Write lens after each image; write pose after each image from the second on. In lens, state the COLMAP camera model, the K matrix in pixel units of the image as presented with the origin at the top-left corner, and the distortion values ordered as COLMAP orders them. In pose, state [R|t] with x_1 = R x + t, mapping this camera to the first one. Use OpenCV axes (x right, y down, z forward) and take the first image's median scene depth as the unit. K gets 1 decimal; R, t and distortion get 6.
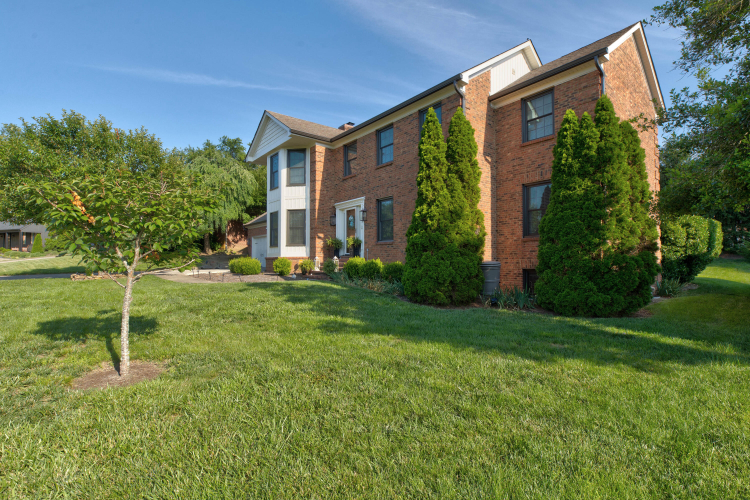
lens RADIAL K [[348.3, 0, 376.3], [0, 348.3, 243.9], [0, 0, 1]] dist [0.004695, 0.001007]
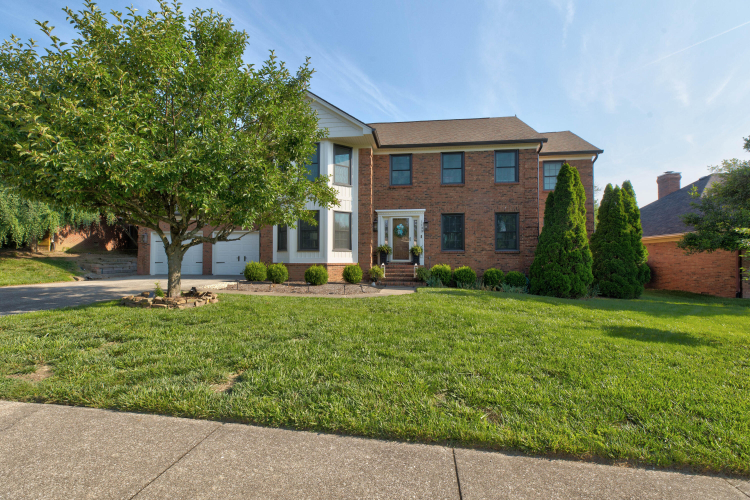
lens RADIAL K [[348.3, 0, 377.5], [0, 348.3, 247.8], [0, 0, 1]] dist [0.004695, 0.001007]
pose [[0.732260, 0.030918, 0.680322, -0.814421], [-0.036742, 0.999308, -0.005867, -0.000977], [-0.680033, -0.020700, 0.732889, 0.268066]]
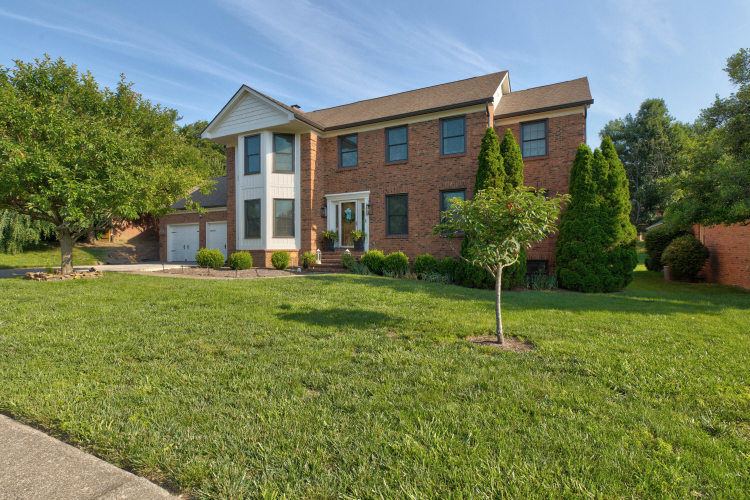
lens RADIAL K [[371.1, 0, 372.0], [0, 371.1, 245.1], [0, 0, 1]] dist [-0.005119, 0.000039]
pose [[0.917112, 0.005670, 0.398589, -0.422836], [-0.017407, 0.999515, 0.025833, -0.004286], [-0.398250, -0.030630, 0.916766, -0.008347]]
